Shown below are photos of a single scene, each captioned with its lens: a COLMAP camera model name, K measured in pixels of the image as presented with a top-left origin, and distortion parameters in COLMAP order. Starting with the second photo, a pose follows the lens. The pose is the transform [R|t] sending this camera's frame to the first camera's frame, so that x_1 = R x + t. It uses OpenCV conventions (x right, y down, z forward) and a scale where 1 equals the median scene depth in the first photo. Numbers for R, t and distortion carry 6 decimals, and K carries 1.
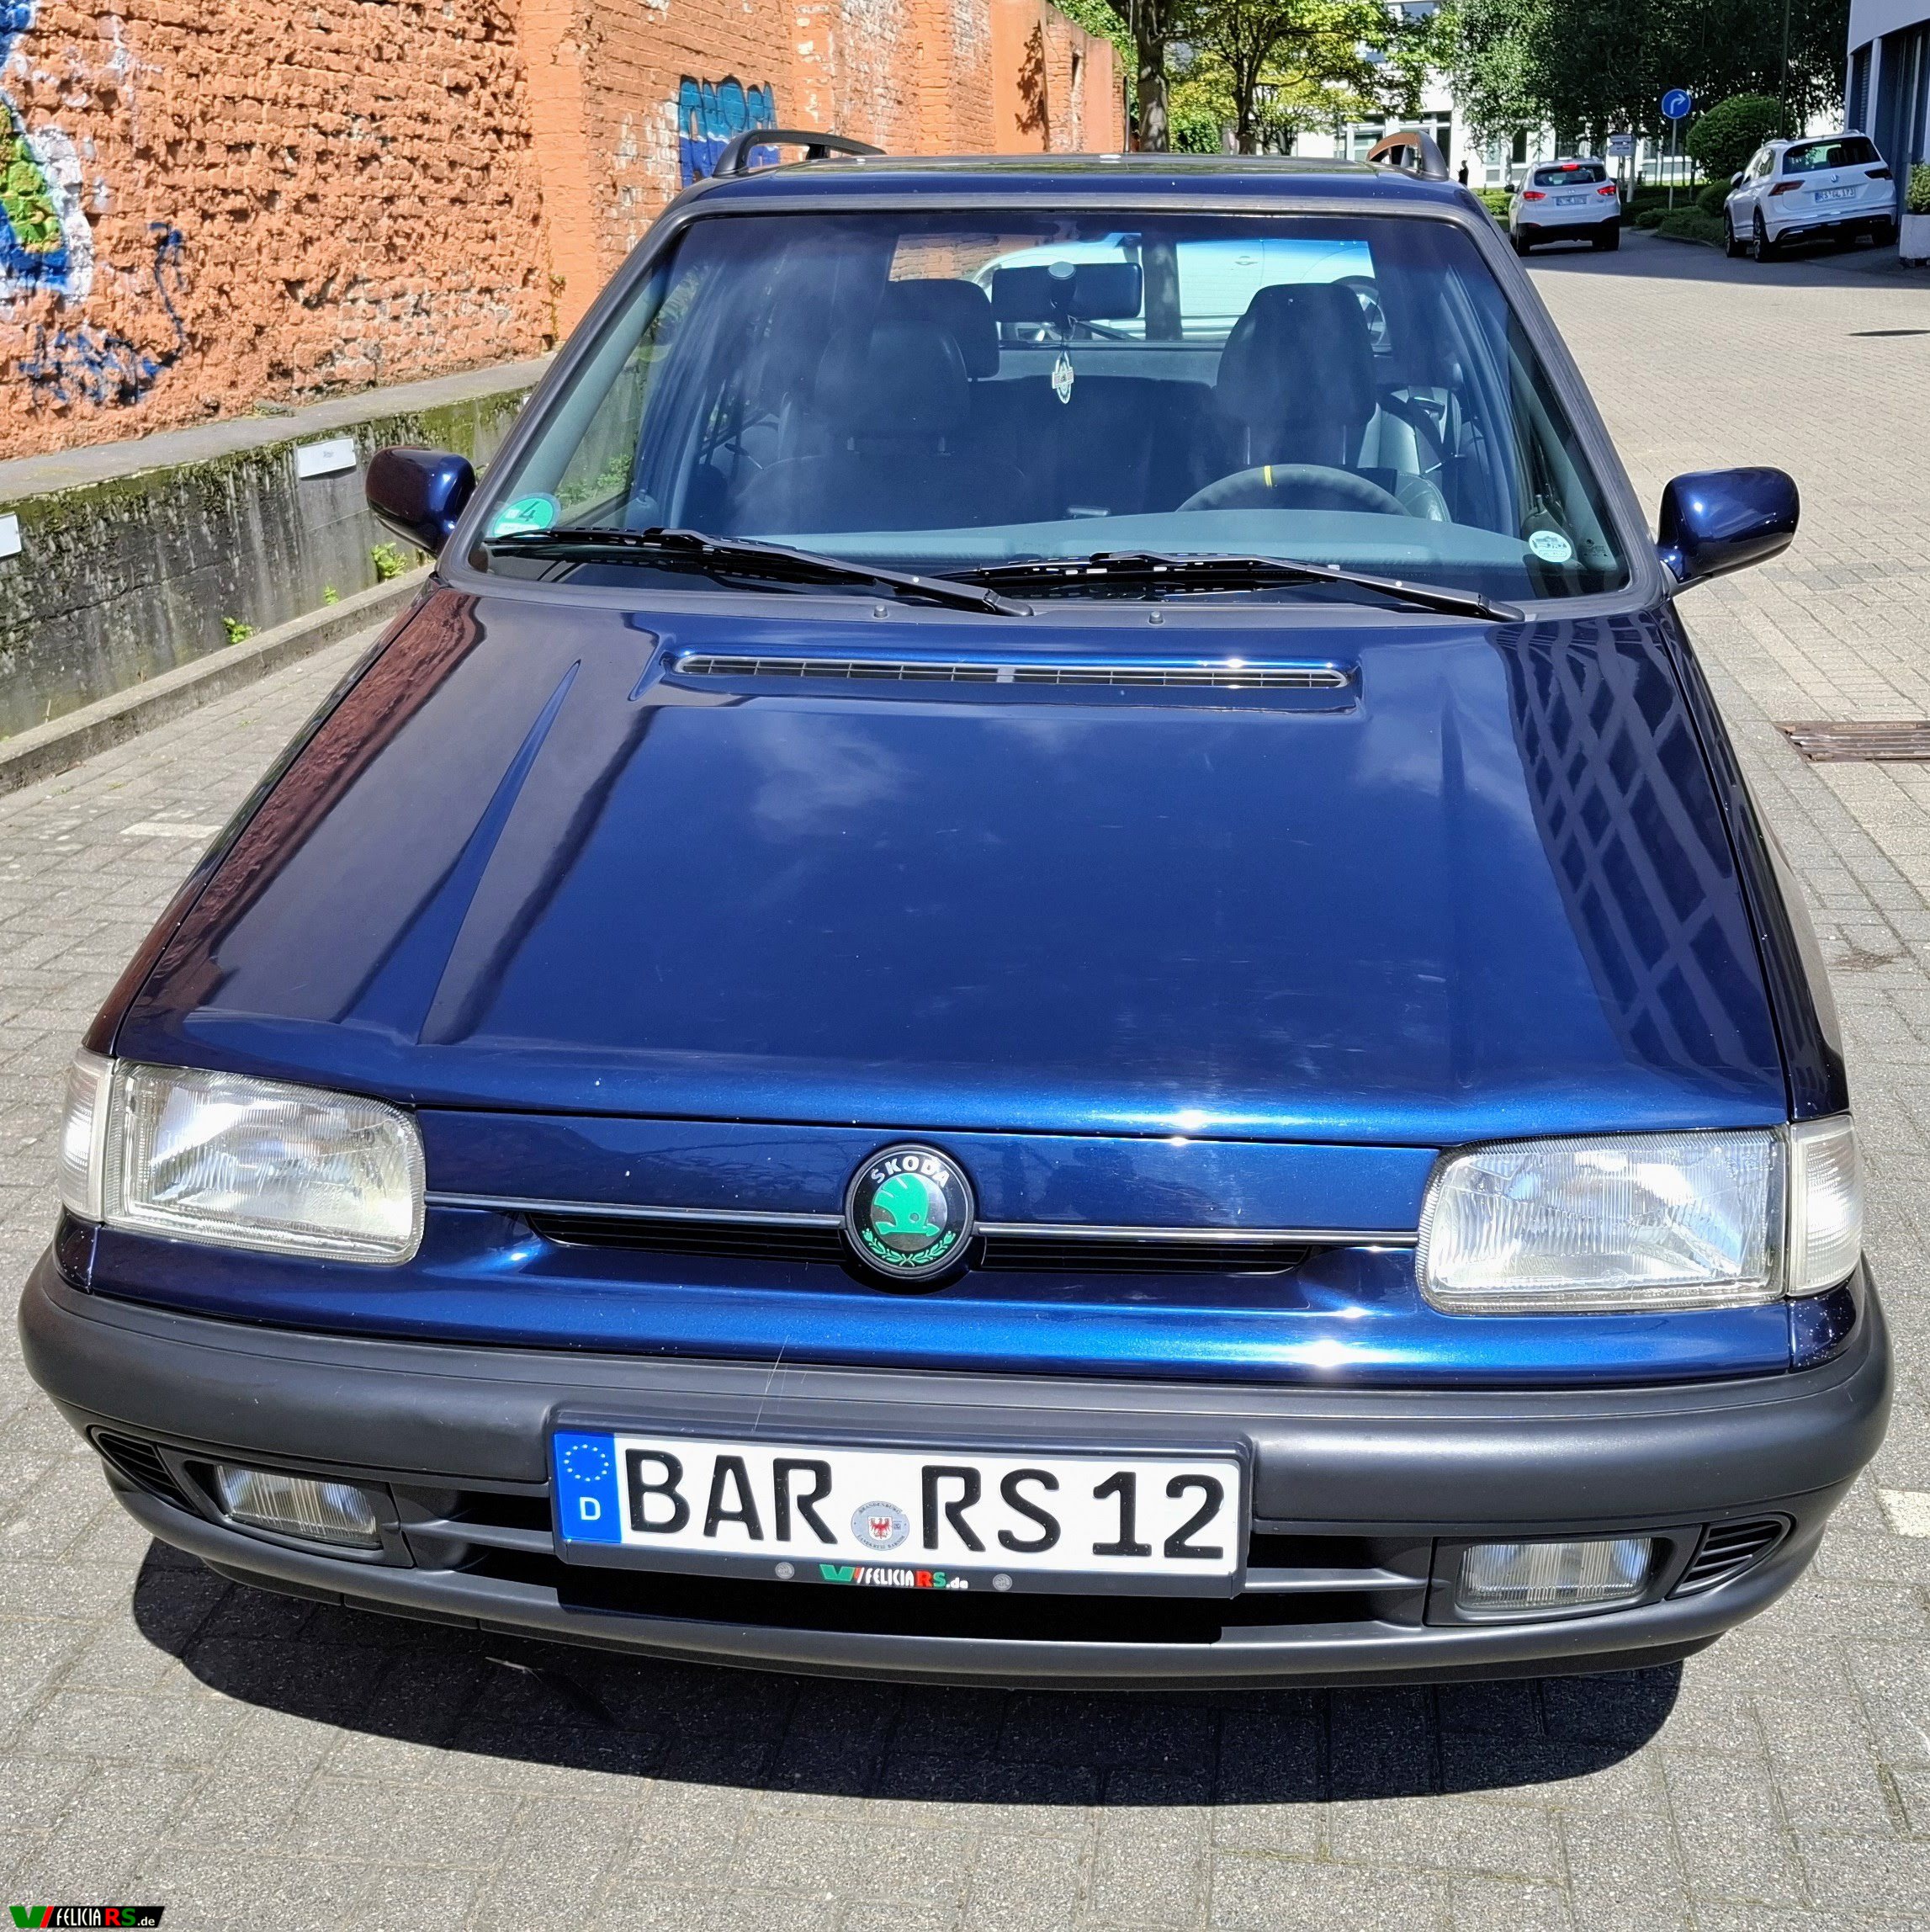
lens RADIAL K [[1982.0, 0, 966.0], [0, 1982.0, 906.3], [0, 0, 1]] dist [0.130065, -0.181152]
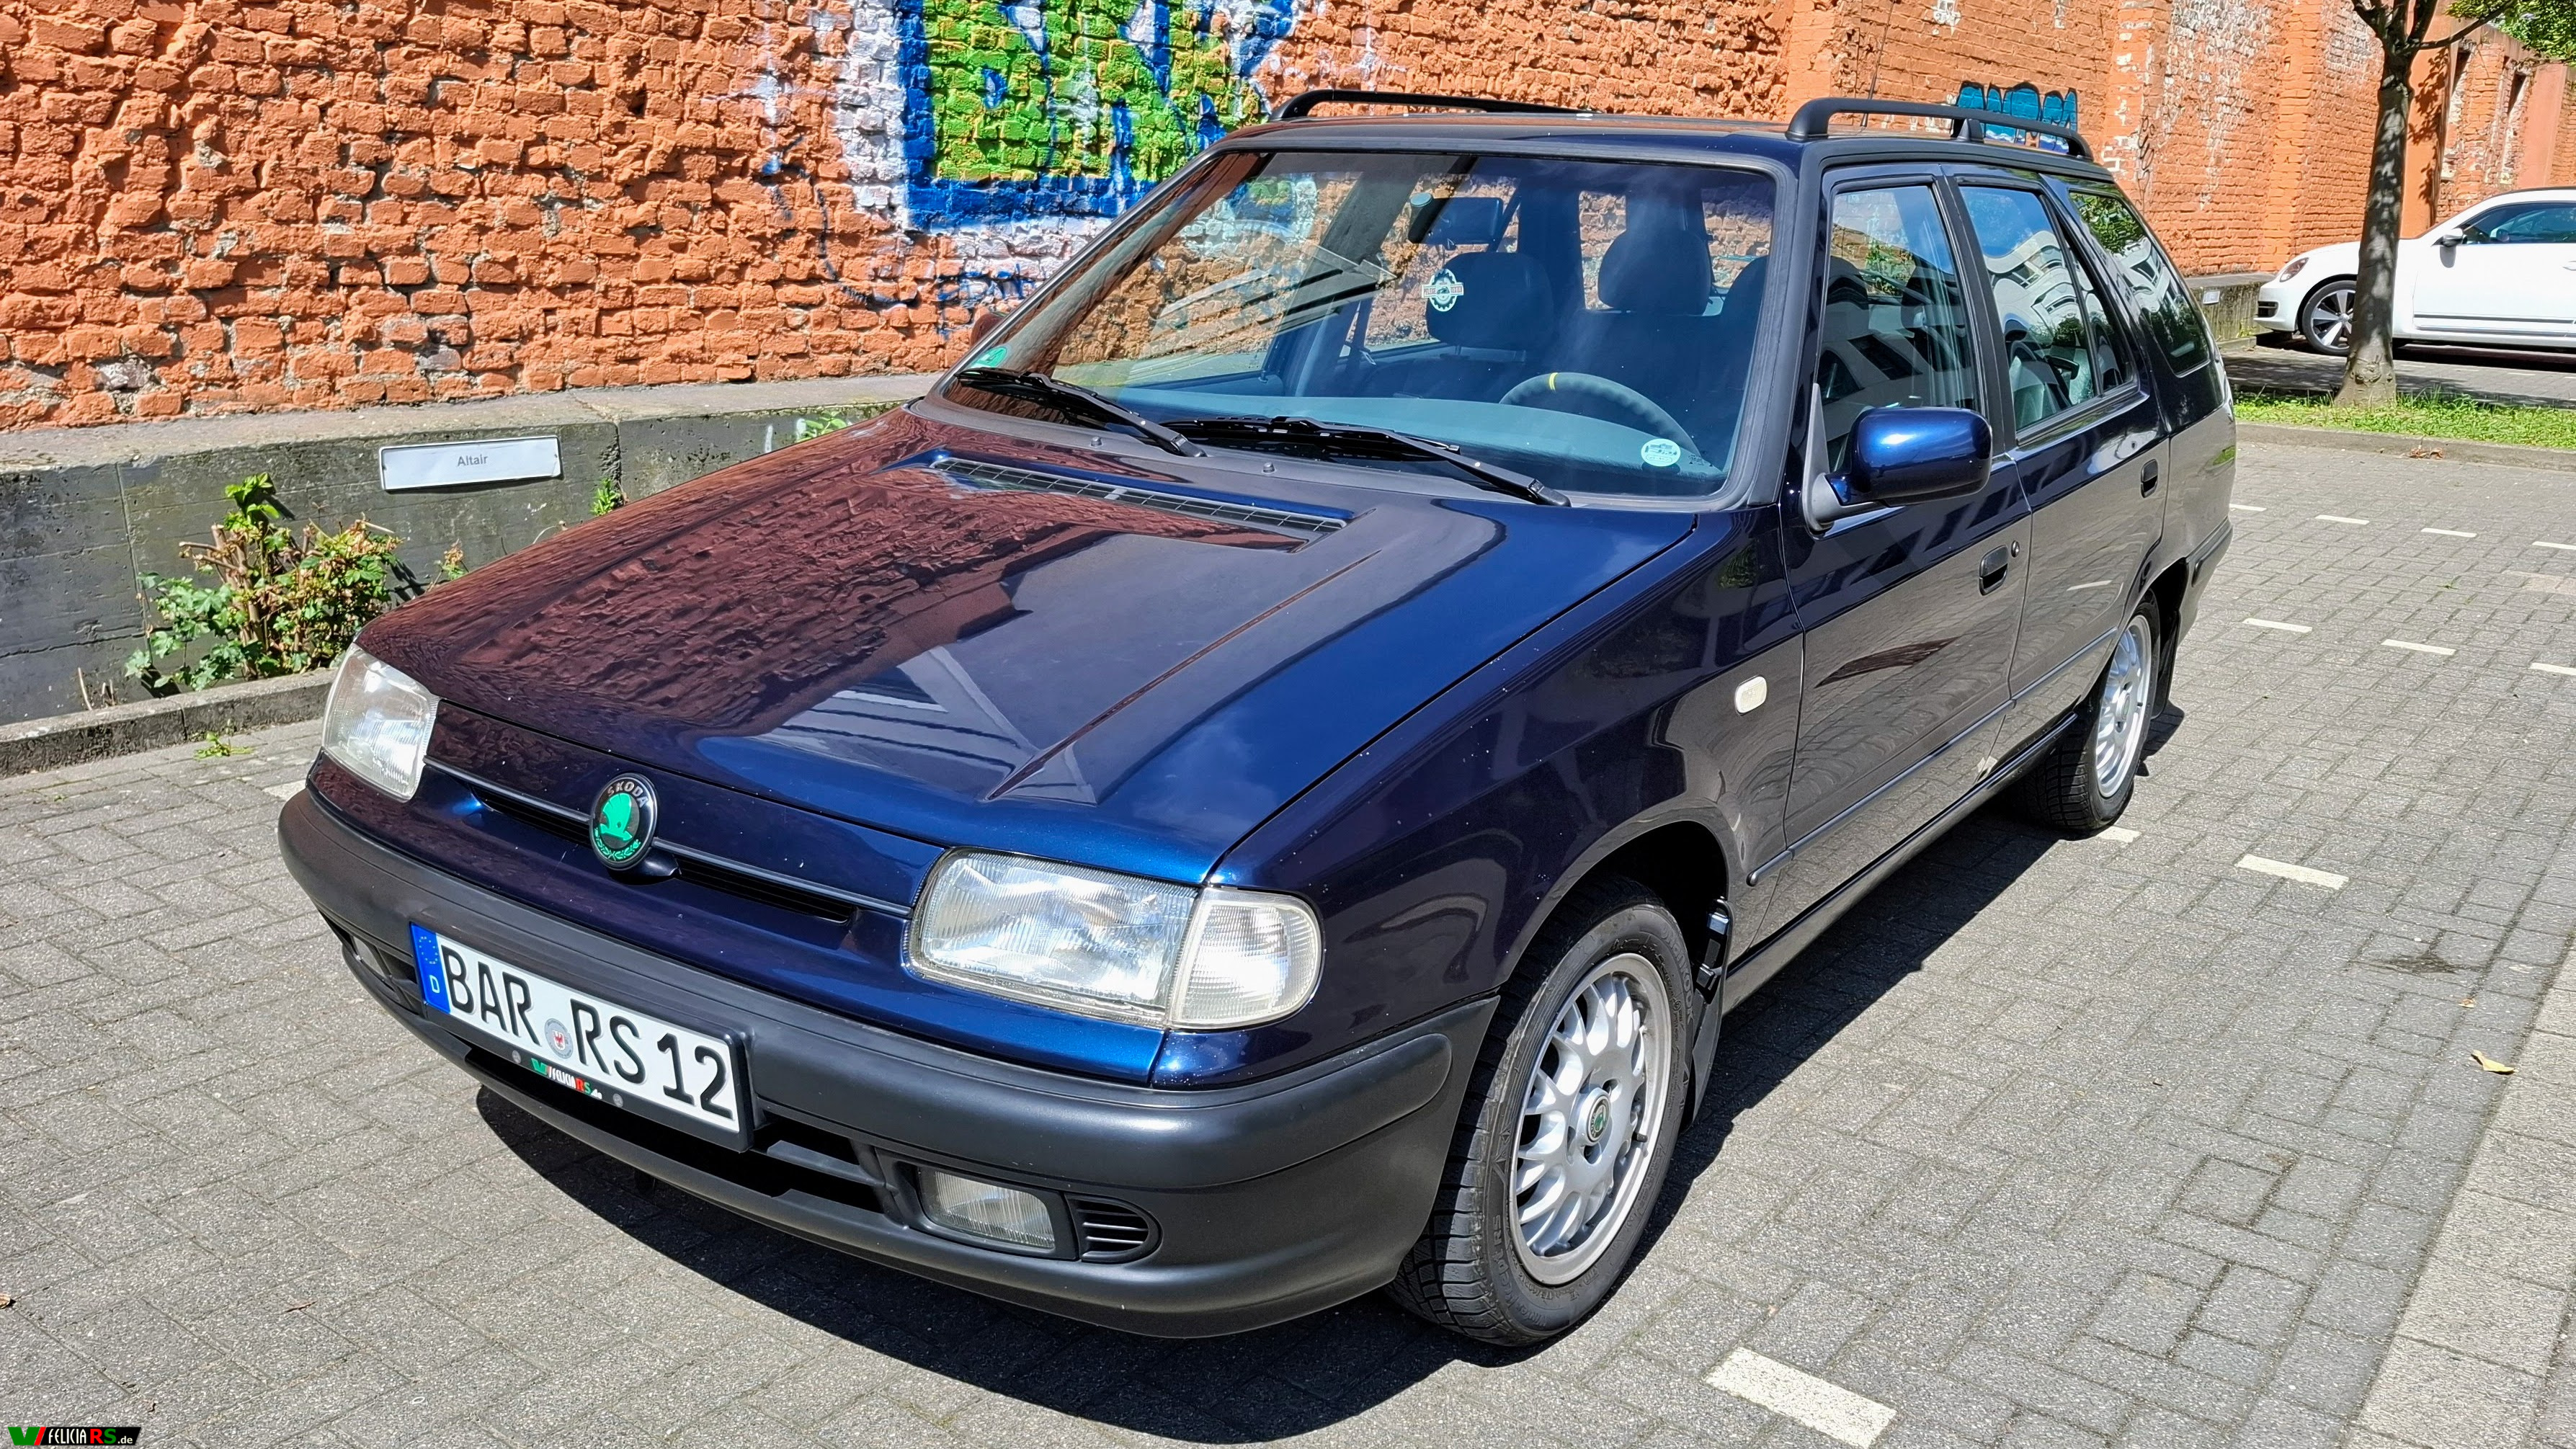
lens RADIAL K [[1704.4, 0, 1288.0], [0, 1704.4, 724.5], [0, 0, 1]] dist [0.028097, -0.074130]
pose [[0.902910, 0.162407, -0.397966, 0.528885], [-0.173515, 0.984797, 0.008216, -0.001902], [0.393250, 0.061634, 0.917363, 0.060491]]
